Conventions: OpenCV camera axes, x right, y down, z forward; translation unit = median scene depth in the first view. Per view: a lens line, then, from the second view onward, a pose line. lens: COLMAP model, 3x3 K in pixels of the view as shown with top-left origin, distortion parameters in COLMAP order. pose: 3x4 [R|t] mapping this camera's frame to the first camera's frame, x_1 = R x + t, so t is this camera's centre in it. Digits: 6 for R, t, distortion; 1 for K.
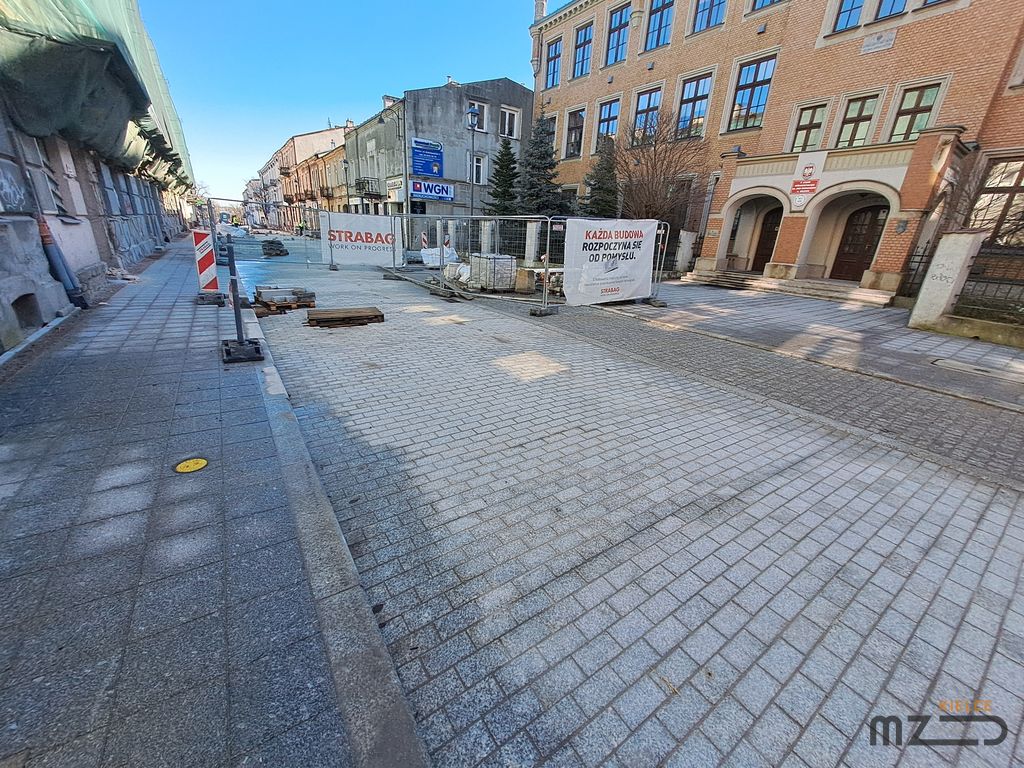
lens RADIAL K [[404.8, 0, 517.9], [0, 404.8, 384.6], [0, 0, 1]] dist [-0.015380, -0.000421]
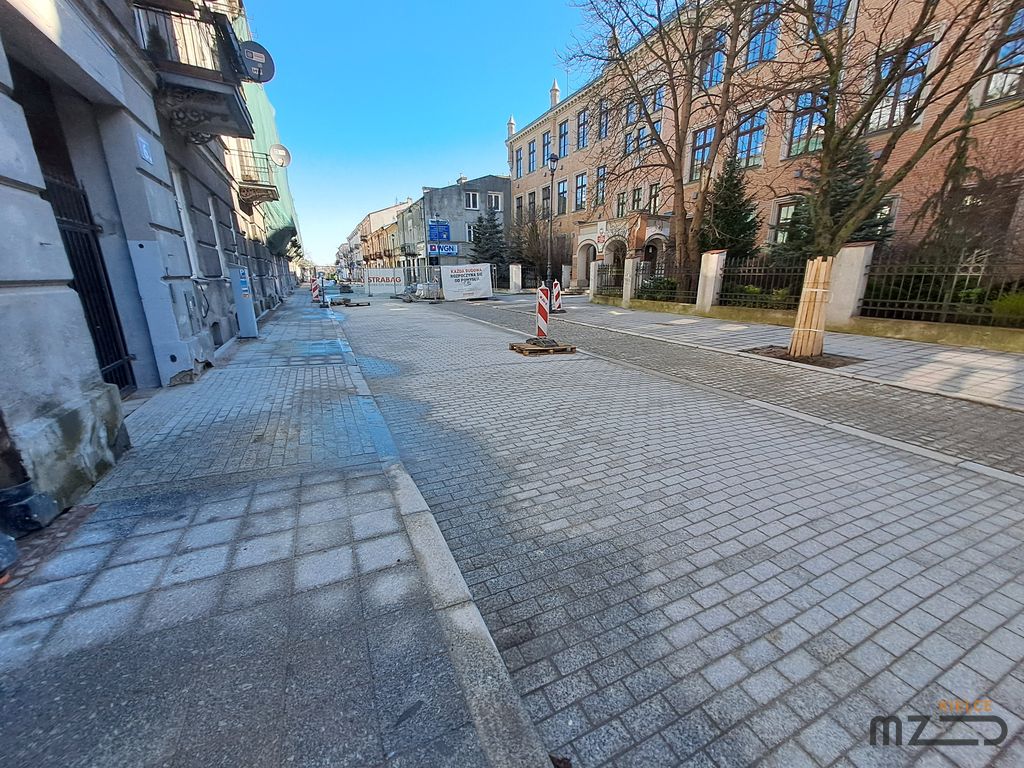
lens RADIAL K [[404.8, 0, 506.3], [0, 404.8, 384.5], [0, 0, 1]] dist [-0.015380, -0.000421]
pose [[0.981912, -0.011764, -0.188970, 0.301035], [-0.006128, 0.995570, -0.093823, 0.171705], [0.189236, 0.093284, 0.977491, -0.405558]]
